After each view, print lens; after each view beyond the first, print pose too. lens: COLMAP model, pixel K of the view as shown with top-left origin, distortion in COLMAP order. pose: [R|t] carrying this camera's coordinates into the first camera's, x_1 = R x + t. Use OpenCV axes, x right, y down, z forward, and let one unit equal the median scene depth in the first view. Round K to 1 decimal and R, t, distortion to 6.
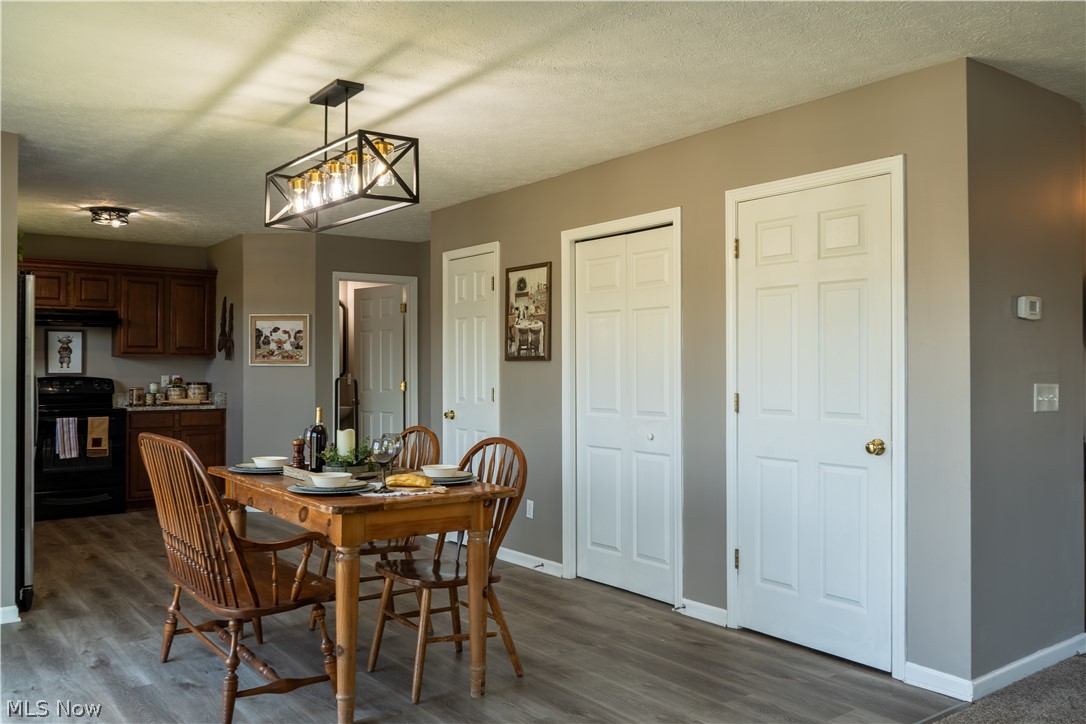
lens RADIAL K [[878.9, 0, 548.7], [0, 878.9, 360.0], [0, 0, 1]] dist [-0.009518, 0.007022]
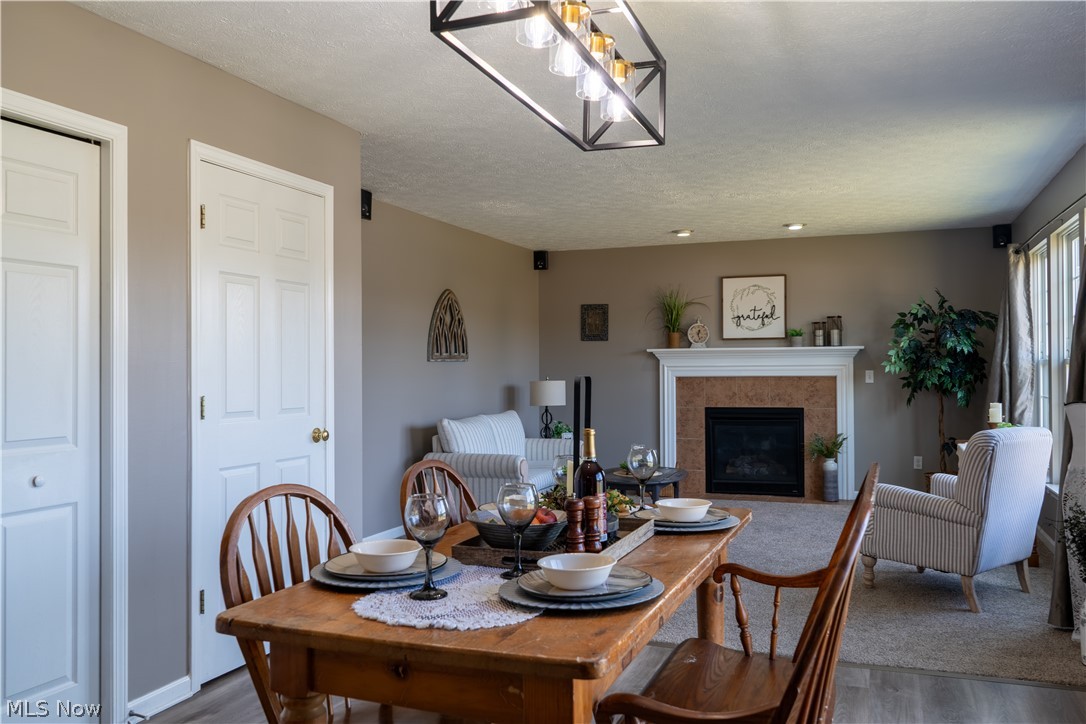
lens RADIAL K [[878.9, 0, 548.7], [0, 878.9, 360.0], [0, 0, 1]] dist [-0.009518, 0.007022]
pose [[-0.535197, 0.010069, 0.844667, -0.361460], [-0.003225, 0.999897, -0.013963, 0.008479], [-0.844721, -0.010197, -0.535110, 0.660074]]
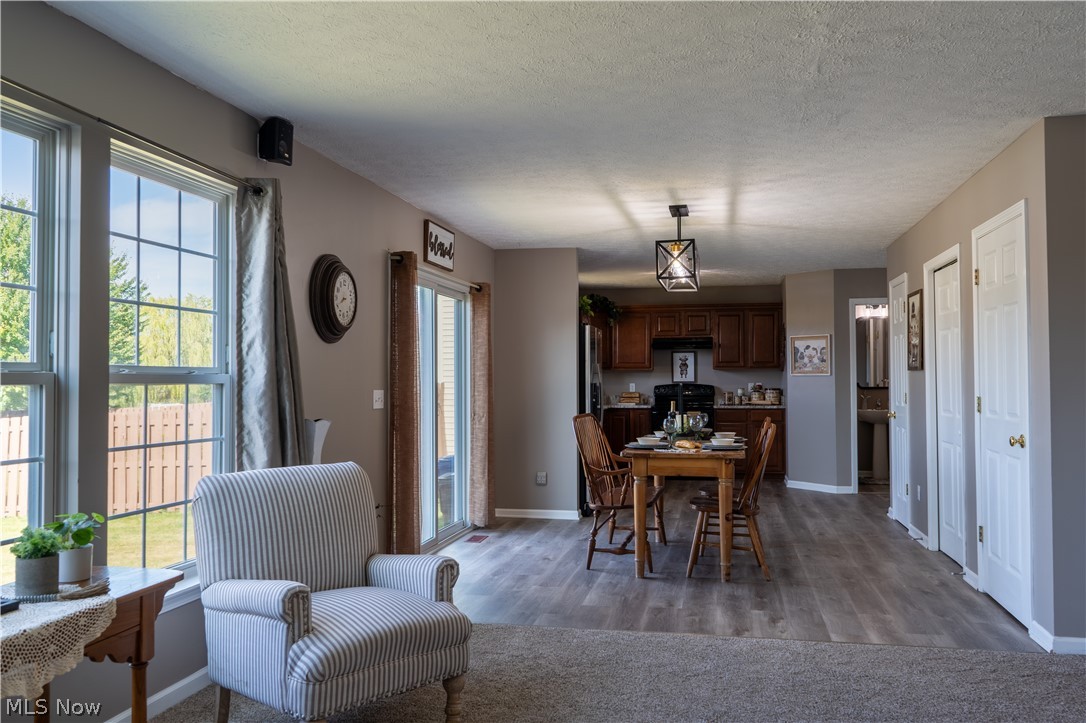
lens RADIAL K [[878.9, 0, 548.7], [0, 878.9, 359.5], [0, 0, 1]] dist [-0.009518, 0.007022]
pose [[0.662793, -0.020058, -0.748534, 0.411737], [0.012298, 0.999798, -0.015902, -0.000931], [0.748701, 0.001335, 0.662906, -0.137797]]
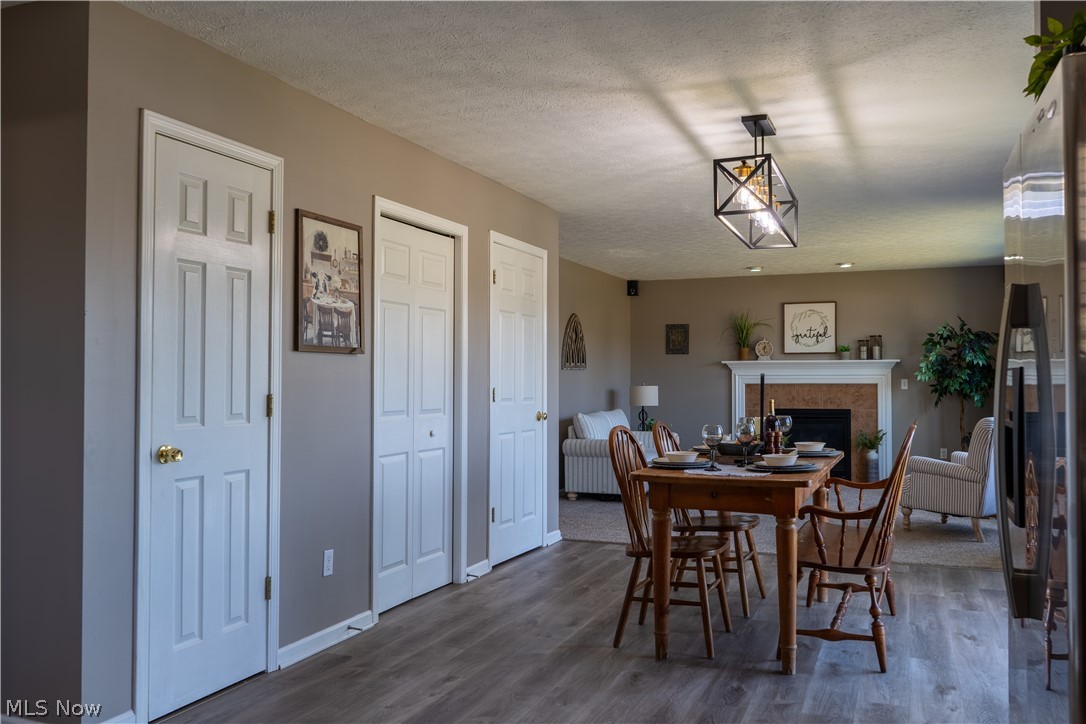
lens RADIAL K [[891.5, 0, 547.6], [0, 891.5, 360.2], [0, 0, 1]] dist [-0.007752, 0.005291]
pose [[-0.514124, 0.018562, 0.857515, -0.546891], [-0.009799, 0.999573, -0.027512, 0.018598], [-0.857660, -0.022547, -0.513723, 0.915138]]
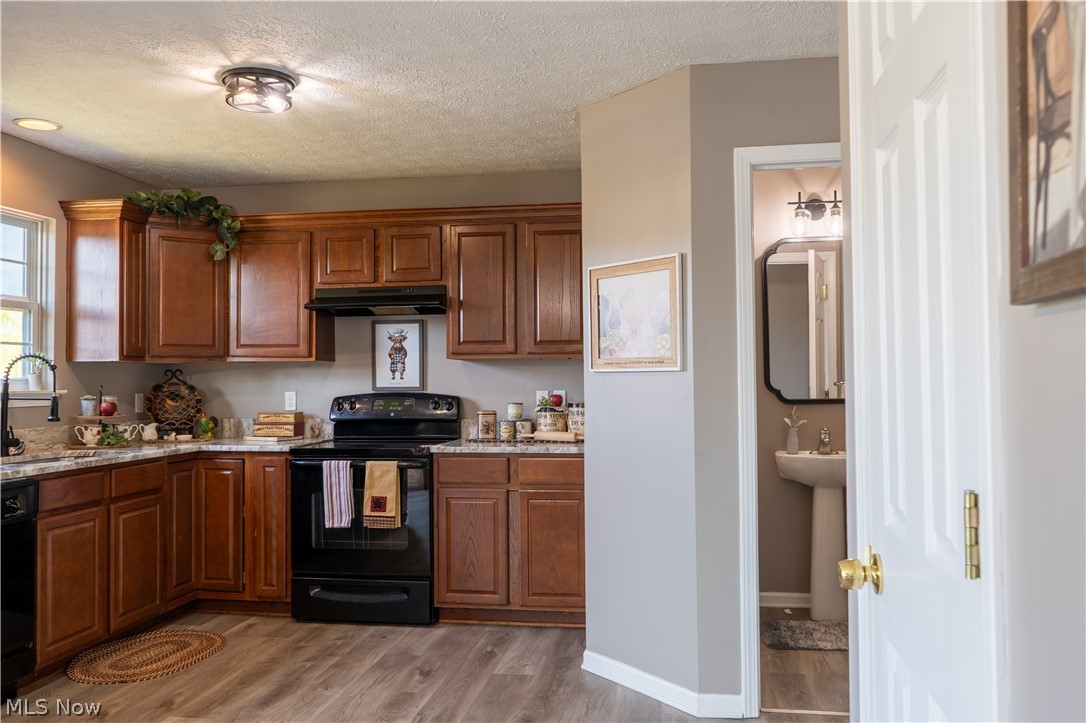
lens RADIAL K [[884.8, 0, 549.1], [0, 884.8, 359.5], [0, 0, 1]] dist [-0.009039, 0.007439]
pose [[0.693512, -0.023090, -0.720075, -0.001346], [0.013999, 0.999729, -0.018575, 0.008633], [0.720309, 0.002802, 0.693647, 0.664770]]
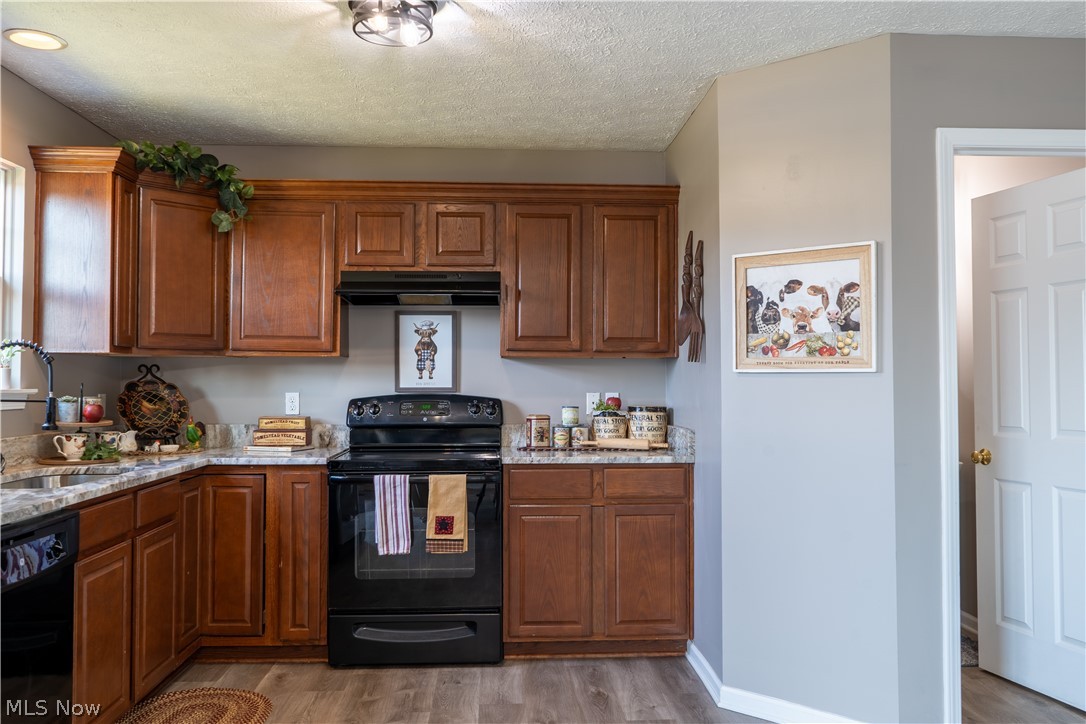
lens RADIAL K [[878.9, 0, 548.7], [0, 878.9, 360.0], [0, 0, 1]] dist [-0.009518, 0.007022]
pose [[0.831444, -0.013832, -0.555437, -0.181595], [0.004717, 0.999830, -0.017838, 0.007802], [0.555589, 0.012211, 0.831367, 0.608526]]
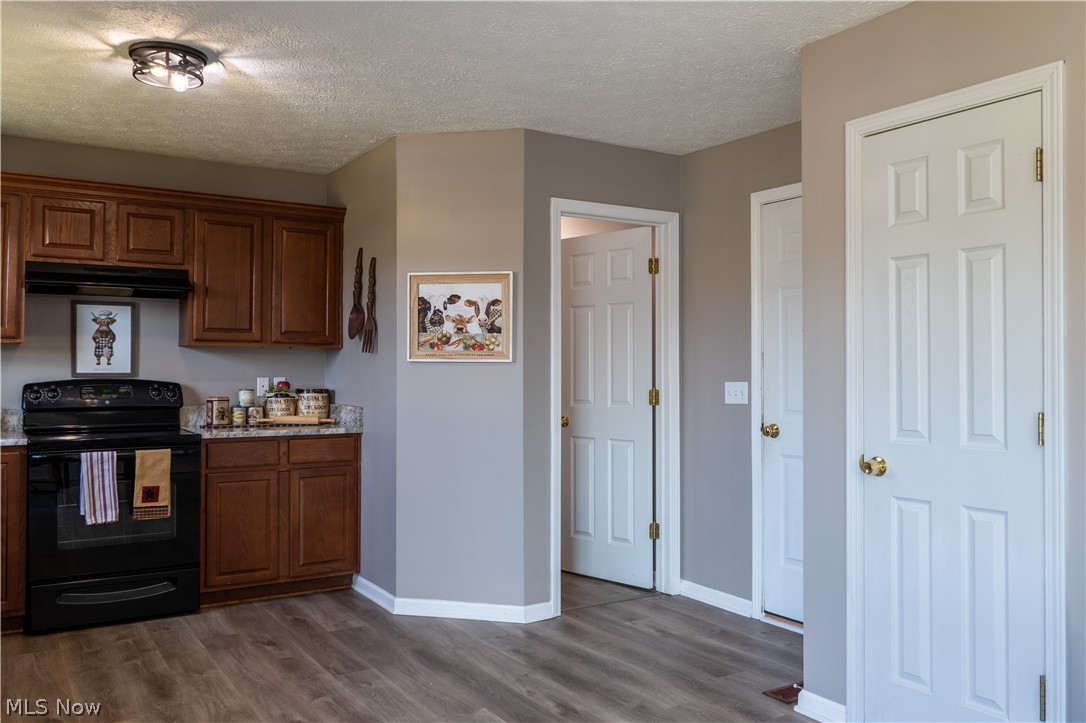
lens RADIAL K [[878.9, 0, 548.7], [0, 878.9, 359.5], [0, 0, 1]] dist [-0.009518, 0.007022]
pose [[0.996838, 0.002238, -0.079431, -0.209794], [-0.002448, 0.999994, -0.002542, 0.006546], [0.079425, 0.002729, 0.996837, 0.447138]]
